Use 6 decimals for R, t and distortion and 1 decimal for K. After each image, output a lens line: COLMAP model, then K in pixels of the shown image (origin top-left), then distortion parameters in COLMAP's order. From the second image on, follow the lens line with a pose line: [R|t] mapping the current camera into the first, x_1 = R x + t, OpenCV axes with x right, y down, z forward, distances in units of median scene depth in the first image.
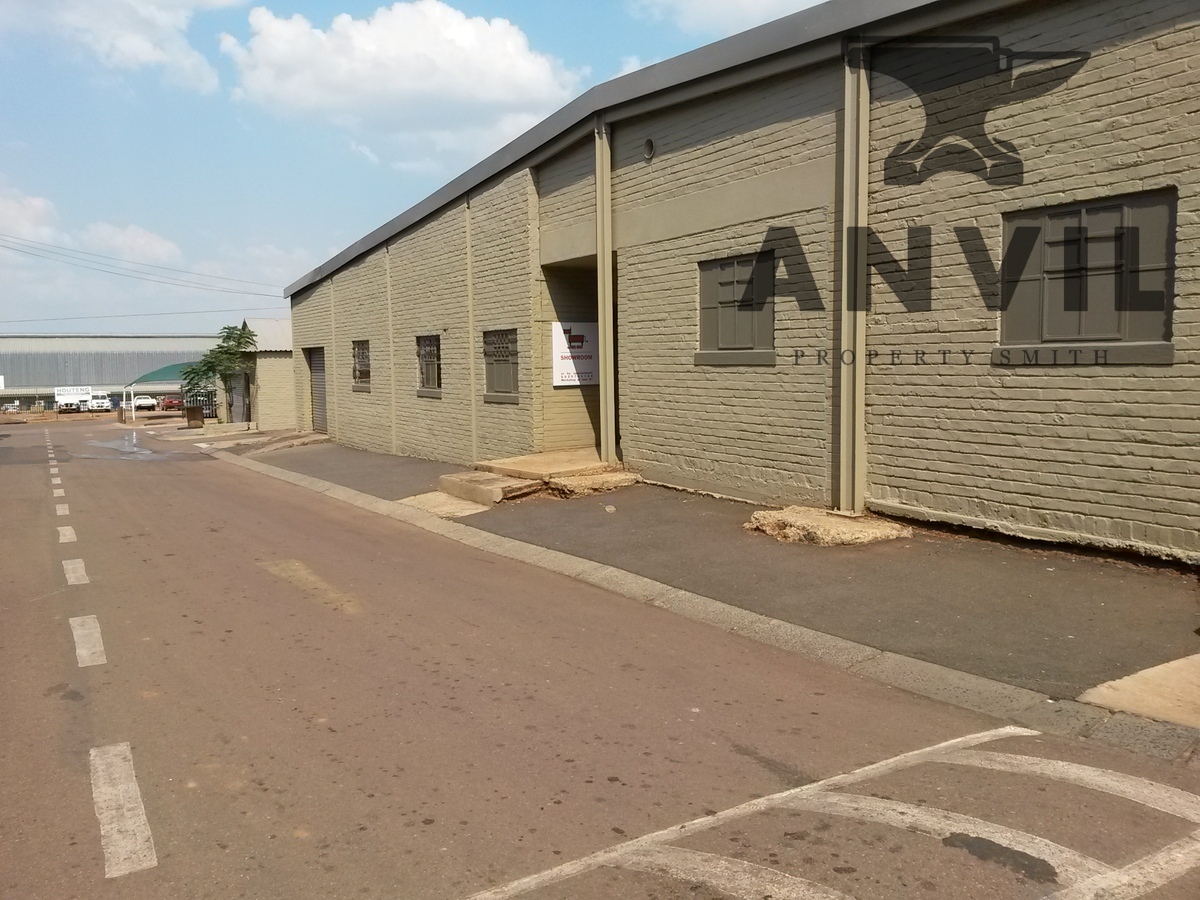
lens RADIAL K [[968.6, 0, 600.2], [0, 968.6, 427.5], [0, 0, 1]] dist [0.075739, -0.113662]
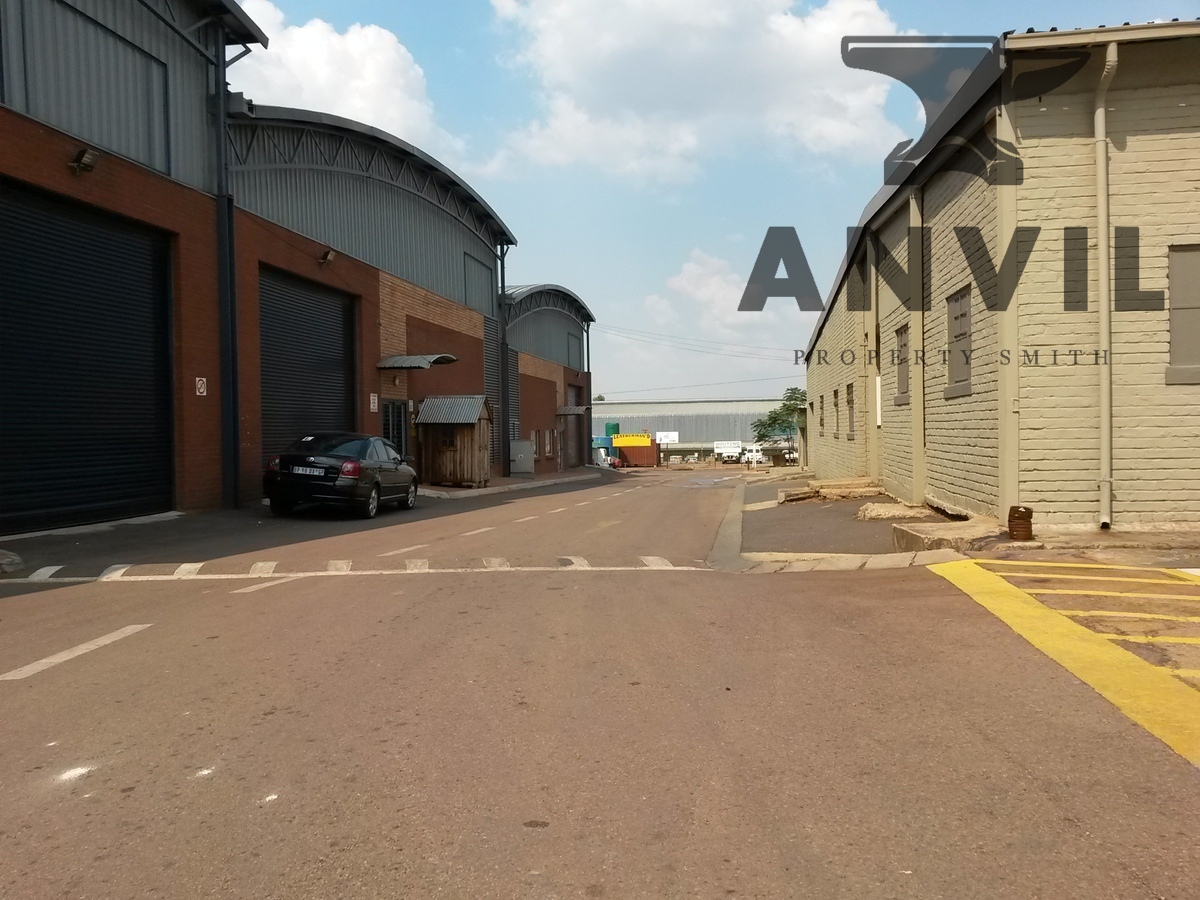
lens RADIAL K [[968.6, 0, 600.2], [0, 968.6, 427.5], [0, 0, 1]] dist [0.075739, -0.113662]
pose [[0.783939, -0.007257, -0.620795, 0.189445], [-0.030567, 0.998268, -0.050270, 0.014701], [0.620085, 0.058384, 0.782359, -0.101326]]
